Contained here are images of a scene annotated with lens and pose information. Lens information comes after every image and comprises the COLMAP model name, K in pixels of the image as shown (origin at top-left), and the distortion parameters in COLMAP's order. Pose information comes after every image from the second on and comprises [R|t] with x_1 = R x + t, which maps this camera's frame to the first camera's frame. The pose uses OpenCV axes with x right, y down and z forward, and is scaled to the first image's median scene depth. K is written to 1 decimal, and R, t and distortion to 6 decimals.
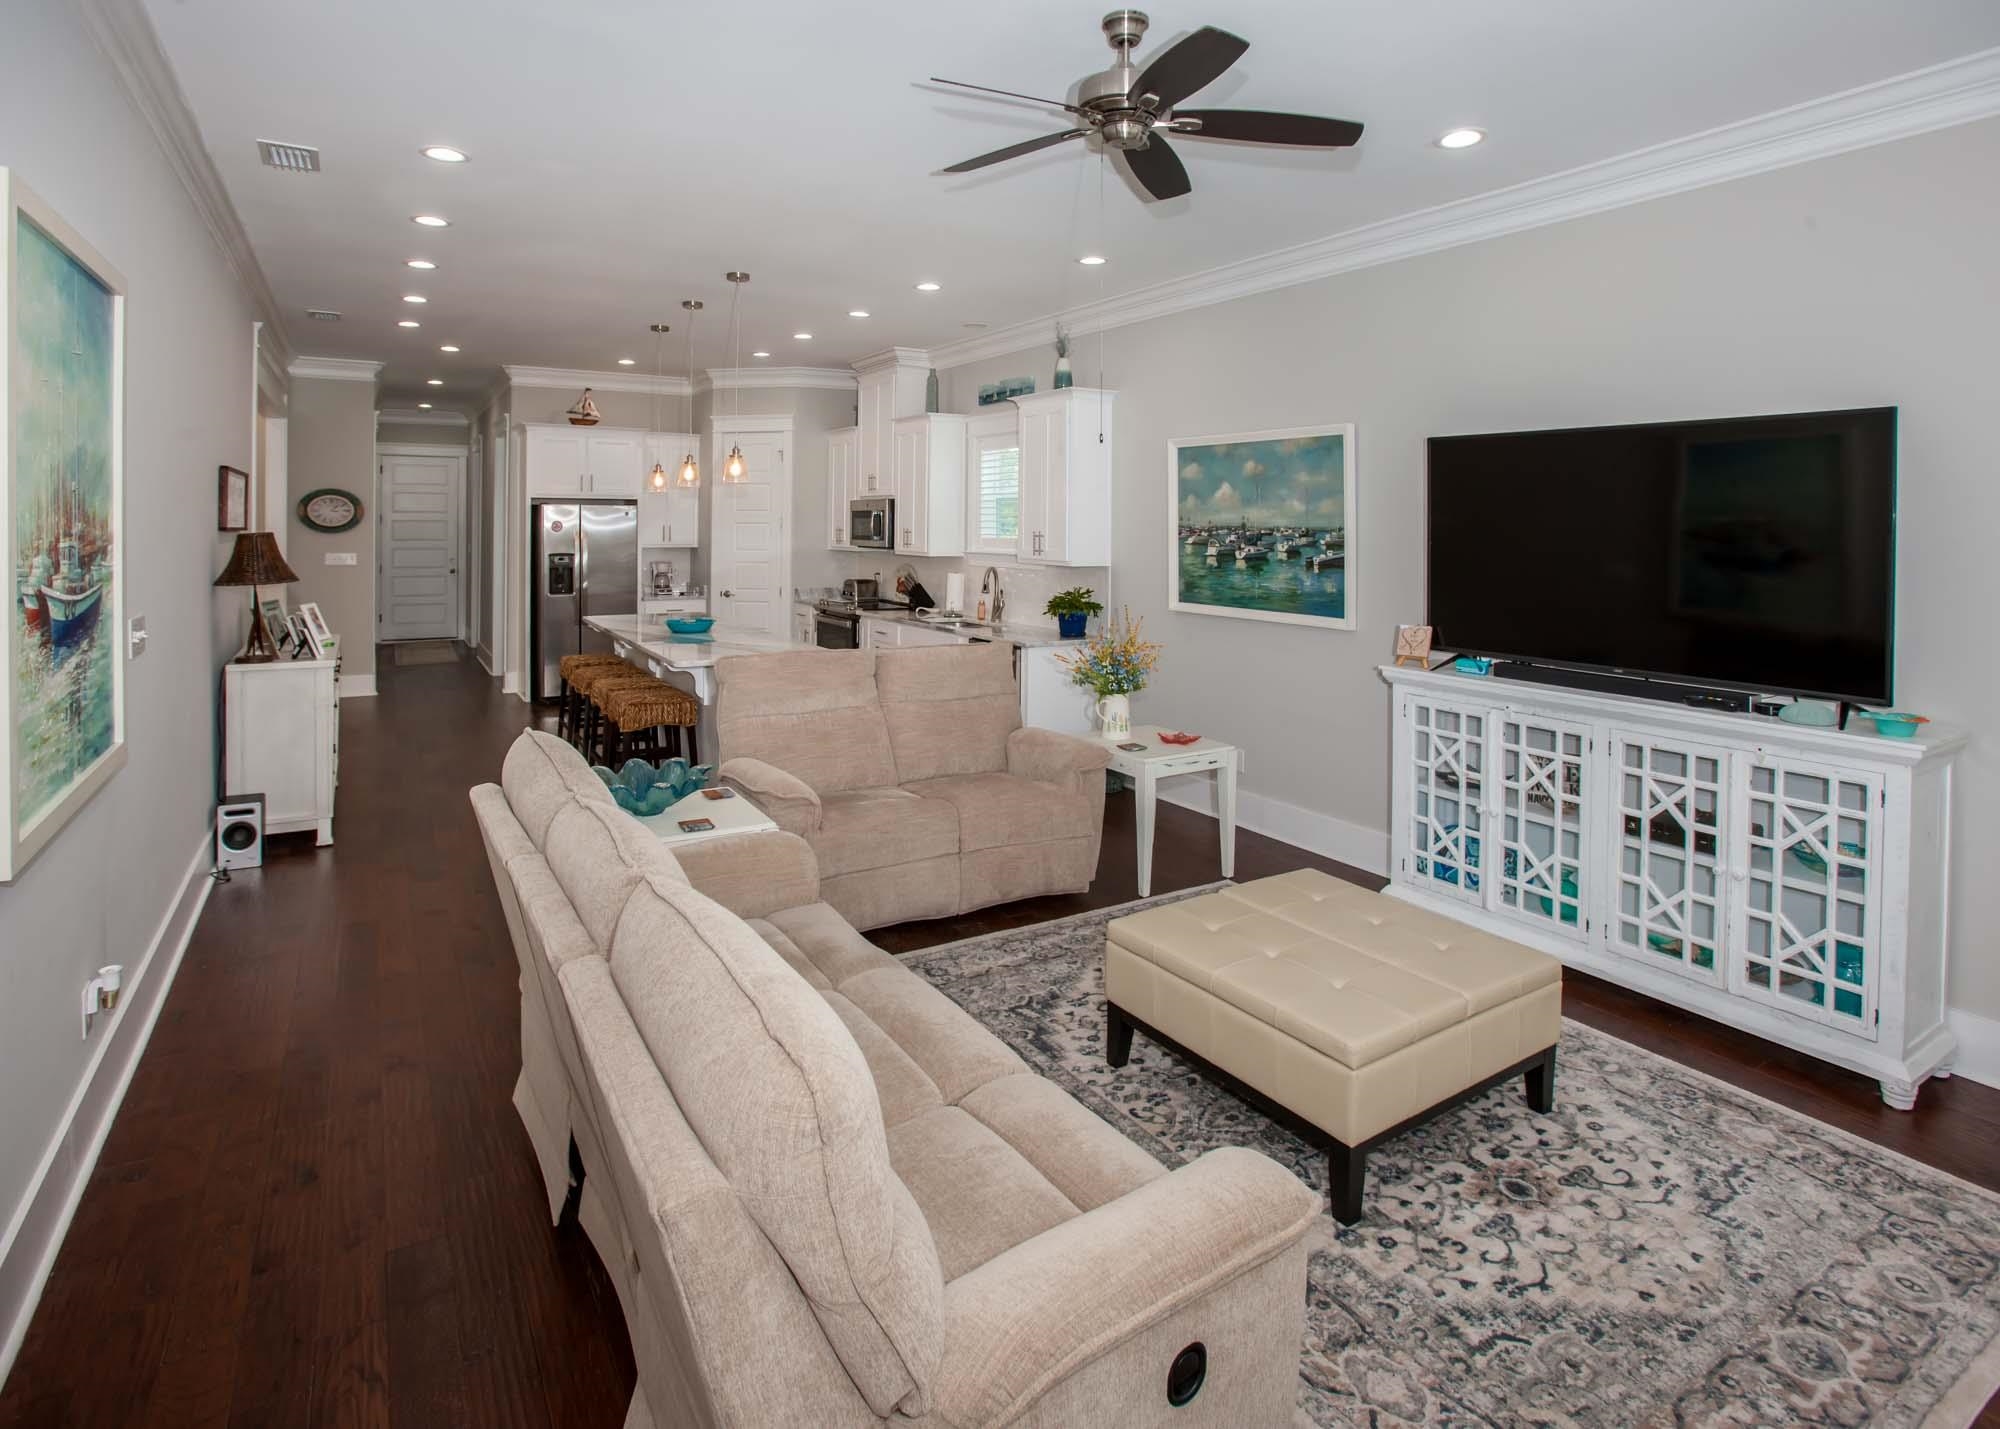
lens RADIAL K [[1057.6, 0, 1051.5], [0, 1057.6, 527.1], [0, 0, 1]] dist [-0.063435, 0.025301]
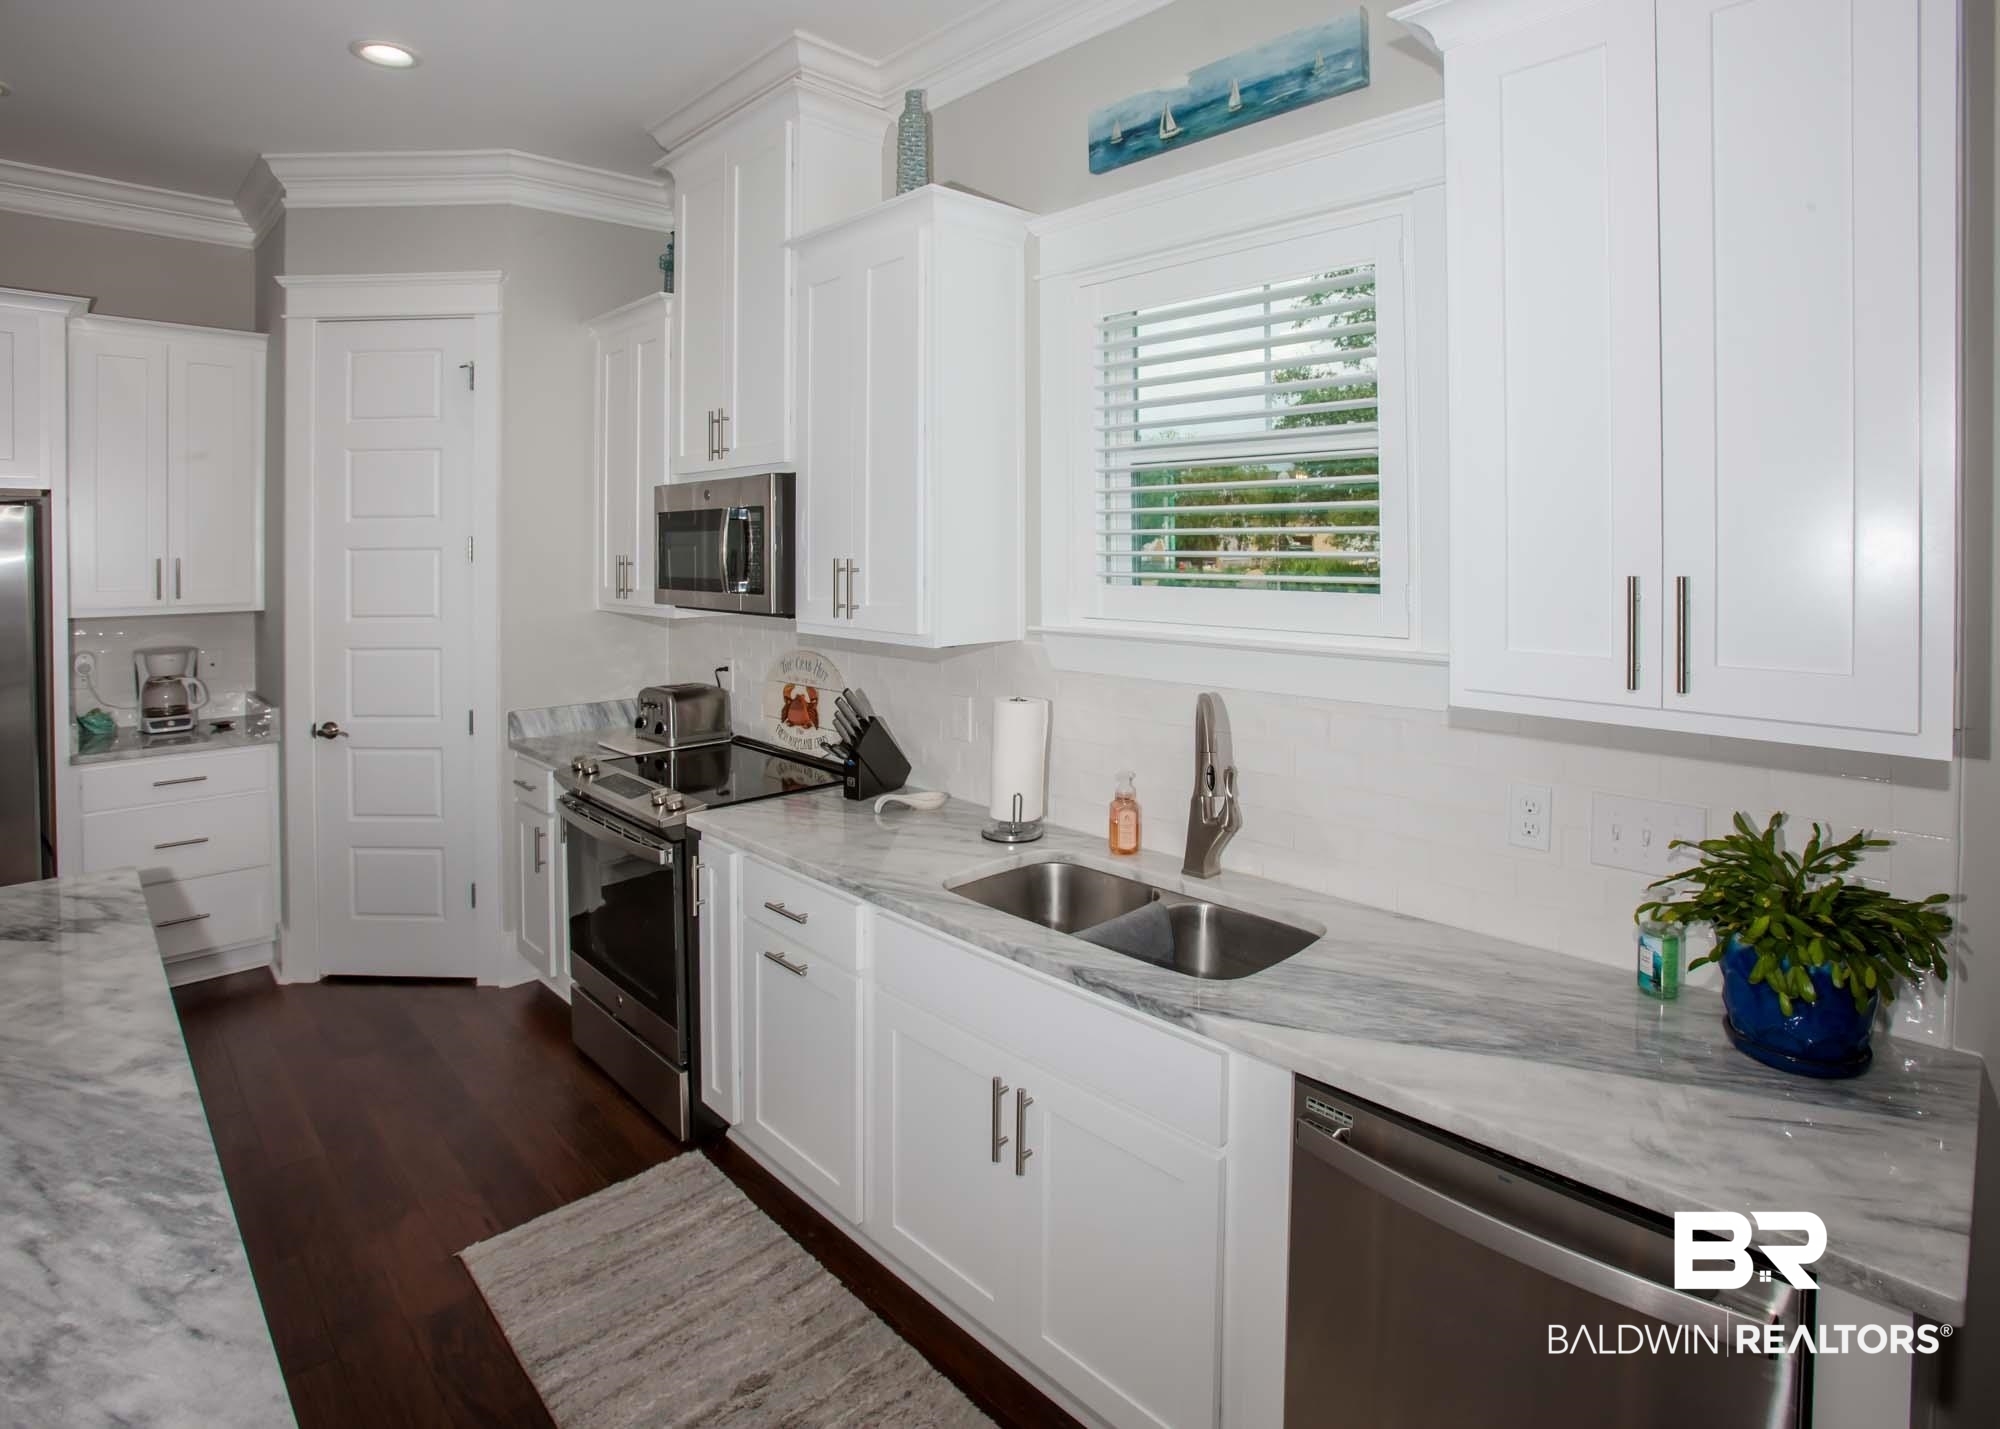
lens RADIAL K [[1063.2, 0, 1030.1], [0, 1063.2, 535.6], [0, 0, 1]] dist [-0.038442, -0.000052]
pose [[0.983349, -0.006303, 0.181619, -0.255207], [0.008547, 0.999896, -0.011575, -0.004192], [-0.181528, 0.012935, 0.983301, 1.207714]]
